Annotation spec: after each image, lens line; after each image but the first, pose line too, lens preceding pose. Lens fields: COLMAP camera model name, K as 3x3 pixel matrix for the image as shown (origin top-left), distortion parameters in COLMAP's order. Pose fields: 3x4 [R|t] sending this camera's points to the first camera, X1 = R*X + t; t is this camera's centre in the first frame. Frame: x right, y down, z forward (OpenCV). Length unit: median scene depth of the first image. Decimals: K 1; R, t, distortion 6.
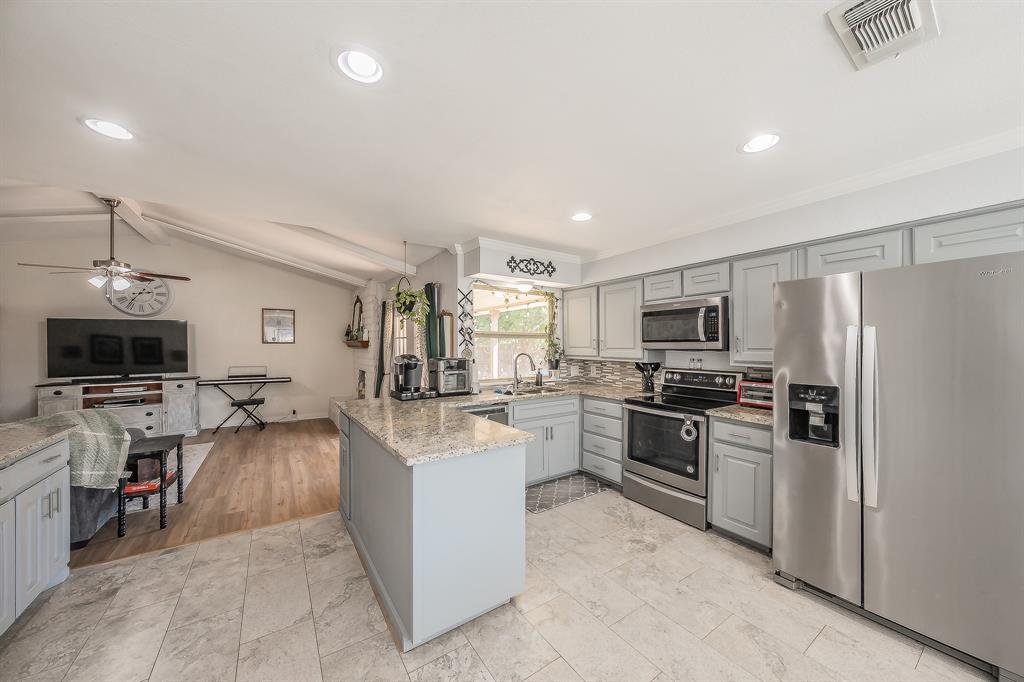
lens RADIAL K [[362.8, 0, 514.9], [0, 362.8, 346.5], [0, 0, 1]] dist [-0.000721, -0.000141]
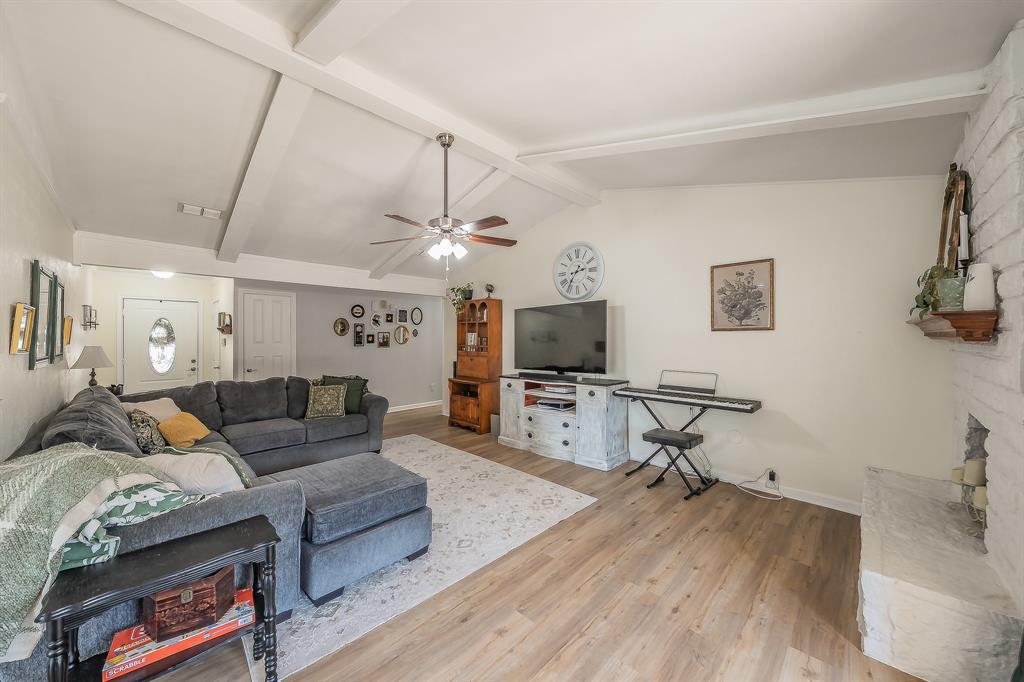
lens RADIAL K [[367.9, 0, 515.7], [0, 367.9, 340.4], [0, 0, 1]] dist [0.000791, 0.000080]
pose [[0.203300, 0.004689, -0.979105, -0.359204], [0.001486, 0.999986, 0.005097, 0.003317], [0.979115, -0.002491, 0.203290, 0.995484]]
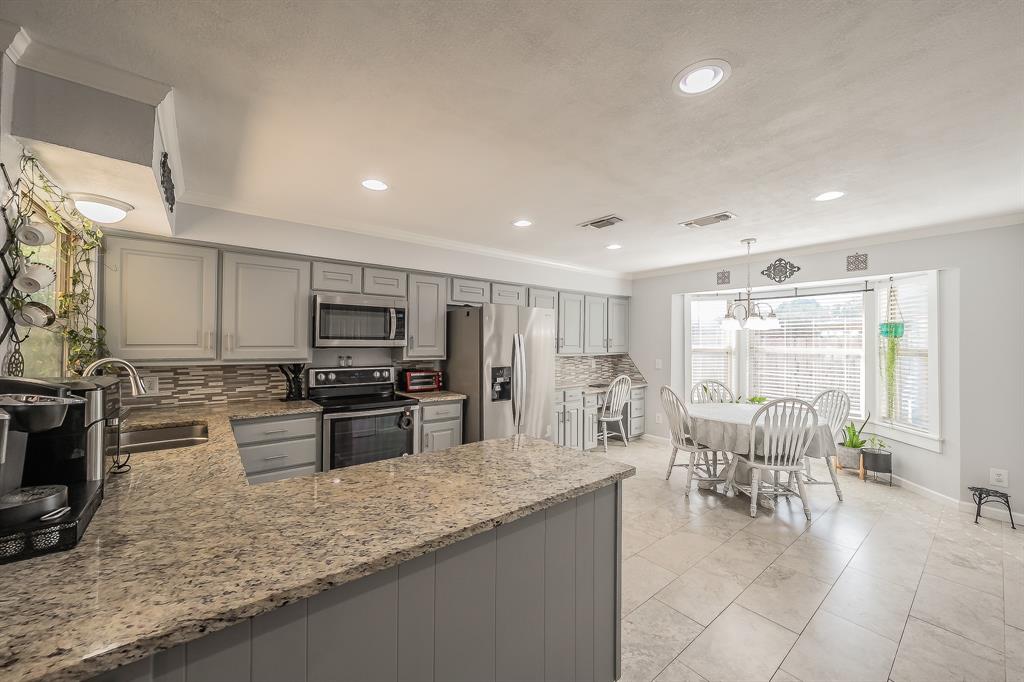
lens RADIAL K [[381.6, 0, 512.0], [0, 381.6, 341.0], [0, 0, 1]] dist [0.002887, -0.000106]
pose [[-0.078744, 0.002801, 0.996891, -0.494685], [-0.006203, 0.999975, -0.003300, -0.005868], [-0.996876, -0.006444, -0.078724, 0.550405]]
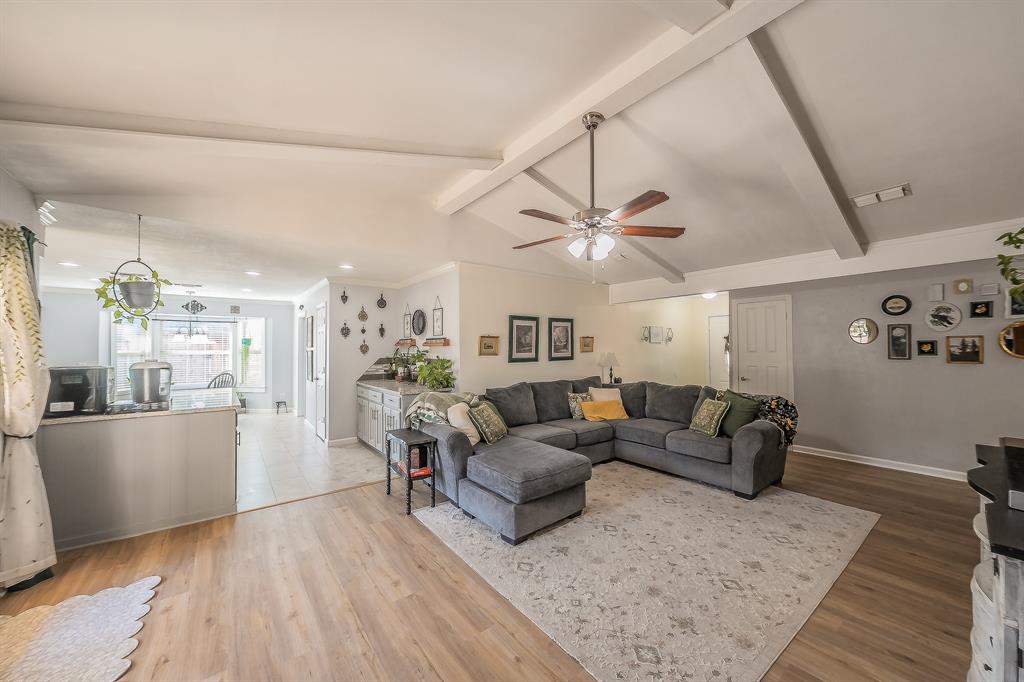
lens RADIAL K [[373.1, 0, 508.5], [0, 373.1, 342.0], [0, 0, 1]] dist [-0.001419, -0.000015]
pose [[-0.998375, 0.004043, -0.056843, -0.936196], [0.005001, 0.999848, -0.016723, -0.000927], [0.056767, -0.016980, -0.998243, 1.652480]]
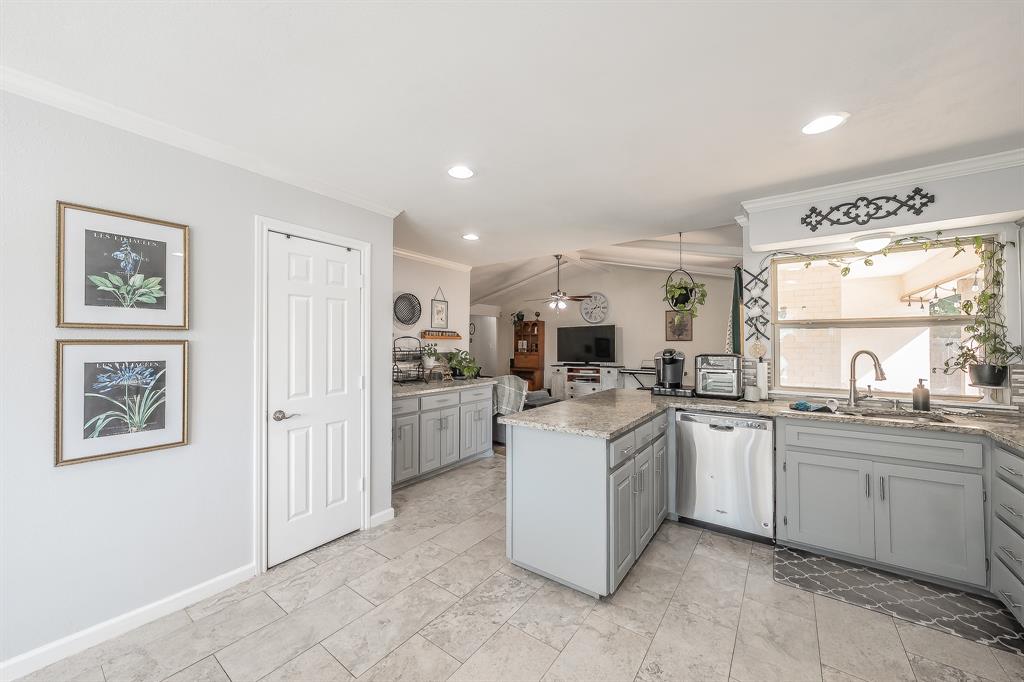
lens RADIAL K [[373.1, 0, 508.5], [0, 373.1, 342.0], [0, 0, 1]] dist [-0.001419, -0.000015]
pose [[0.332033, -0.007410, -0.943239, 0.429685], [-0.002027, 0.999961, -0.008570, 0.009605], [0.943265, 0.004758, 0.332006, 0.217409]]
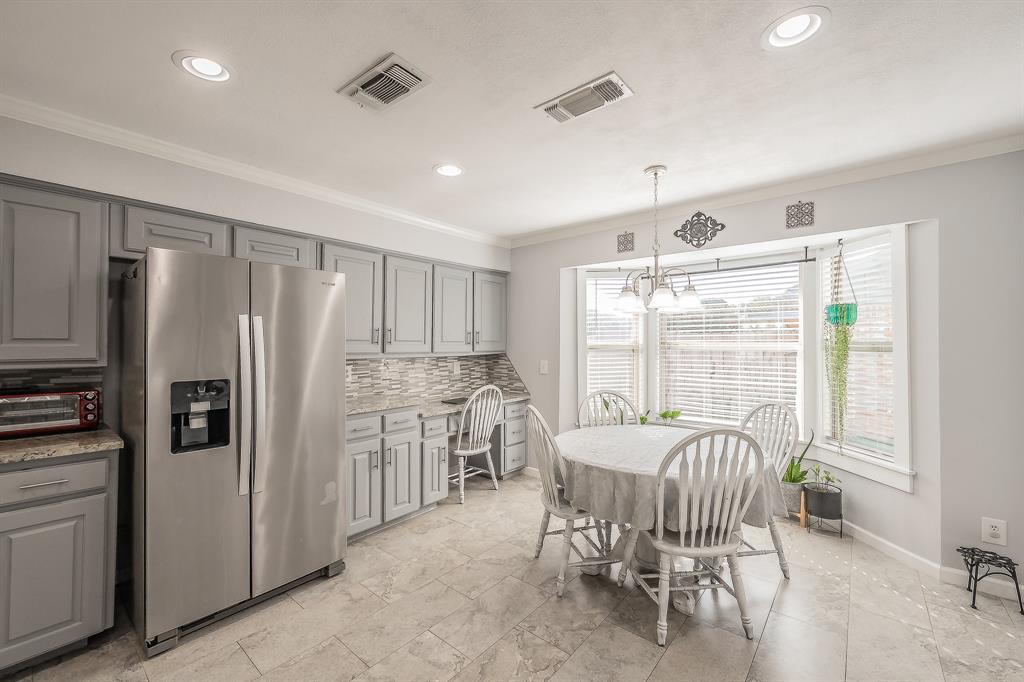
lens RADIAL K [[415.5, 0, 512.0], [0, 415.5, 341.0], [0, 0, 1]] dist [0.000456, -0.000067]
pose [[-0.277818, 0.004940, 0.960621, -0.156542], [-0.001367, 0.999984, -0.005537, 0.008740], [-0.960633, -0.002851, -0.277806, 0.287029]]
